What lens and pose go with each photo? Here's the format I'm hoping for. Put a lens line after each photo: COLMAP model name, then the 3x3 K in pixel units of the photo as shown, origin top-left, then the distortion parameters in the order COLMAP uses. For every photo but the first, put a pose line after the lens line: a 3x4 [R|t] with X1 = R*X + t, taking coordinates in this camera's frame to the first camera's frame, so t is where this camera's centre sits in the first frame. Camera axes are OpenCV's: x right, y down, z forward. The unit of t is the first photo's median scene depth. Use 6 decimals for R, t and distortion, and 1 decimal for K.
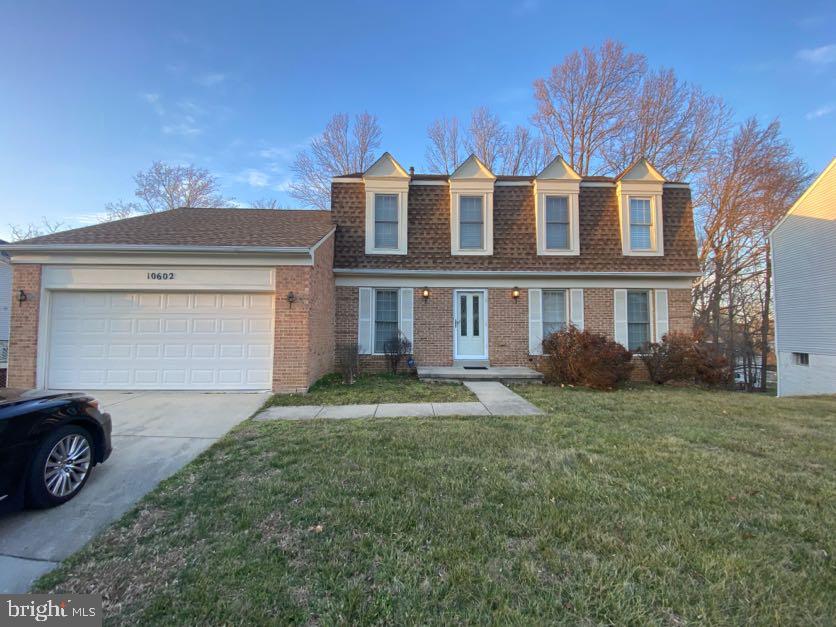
lens RADIAL K [[336.6, 0, 424.3], [0, 336.6, 317.2], [0, 0, 1]] dist [0.014292, -0.017949]
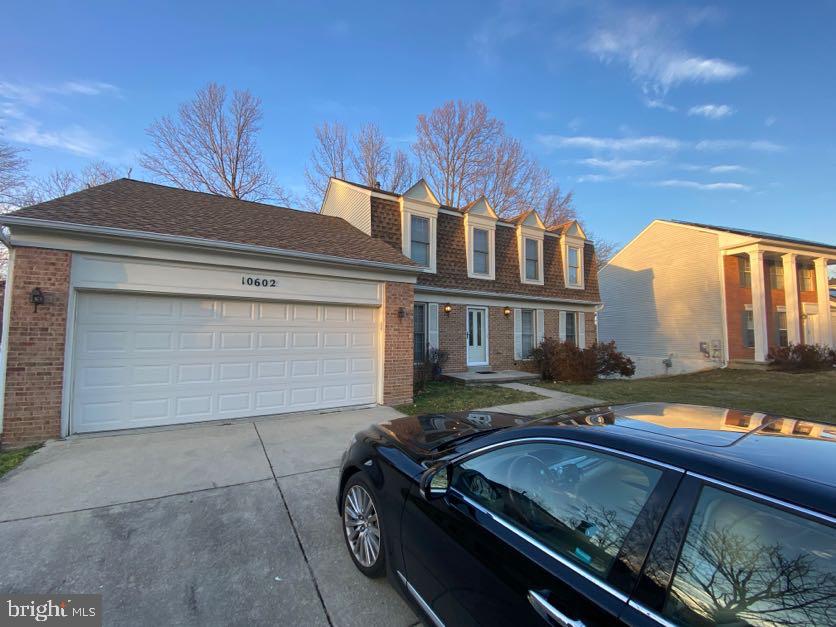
lens RADIAL K [[336.6, 0, 415.8], [0, 336.6, 314.8], [0, 0, 1]] dist [0.014292, -0.017949]
pose [[0.886057, 0.031709, 0.462492, -0.608851], [-0.022753, 0.999430, -0.024932, -0.020695], [-0.463019, 0.011568, 0.886273, 0.048813]]
